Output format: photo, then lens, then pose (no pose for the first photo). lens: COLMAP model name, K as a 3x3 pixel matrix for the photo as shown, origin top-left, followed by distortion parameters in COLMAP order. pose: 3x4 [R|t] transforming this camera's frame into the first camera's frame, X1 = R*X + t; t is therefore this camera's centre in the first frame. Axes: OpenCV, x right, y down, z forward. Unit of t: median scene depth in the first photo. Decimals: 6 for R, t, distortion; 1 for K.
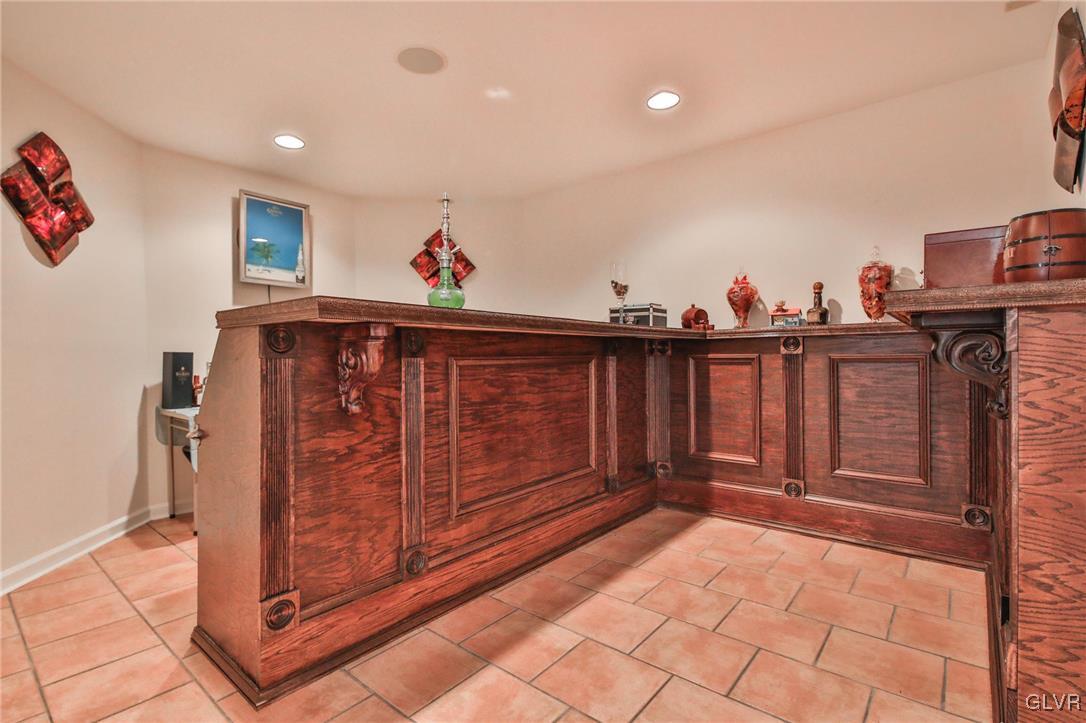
lens RADIAL K [[507.3, 0, 528.4], [0, 507.3, 363.7], [0, 0, 1]] dist [0.011020, -0.008138]
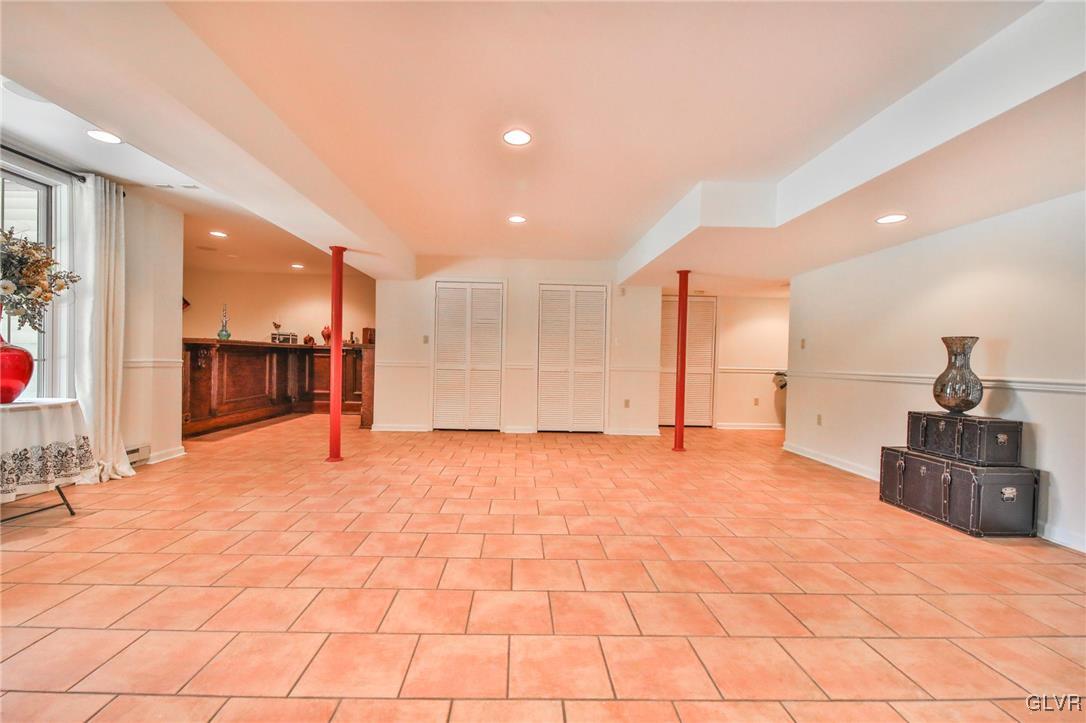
lens RADIAL K [[477.1, 0, 543.0], [0, 477.1, 361.5], [0, 0, 1]] dist [-0.001419, -0.000240]
pose [[0.734554, 0.020919, 0.678227, -0.480406], [-0.018254, 0.999772, -0.011068, 0.028213], [-0.678304, -0.004250, 0.734769, -1.728287]]
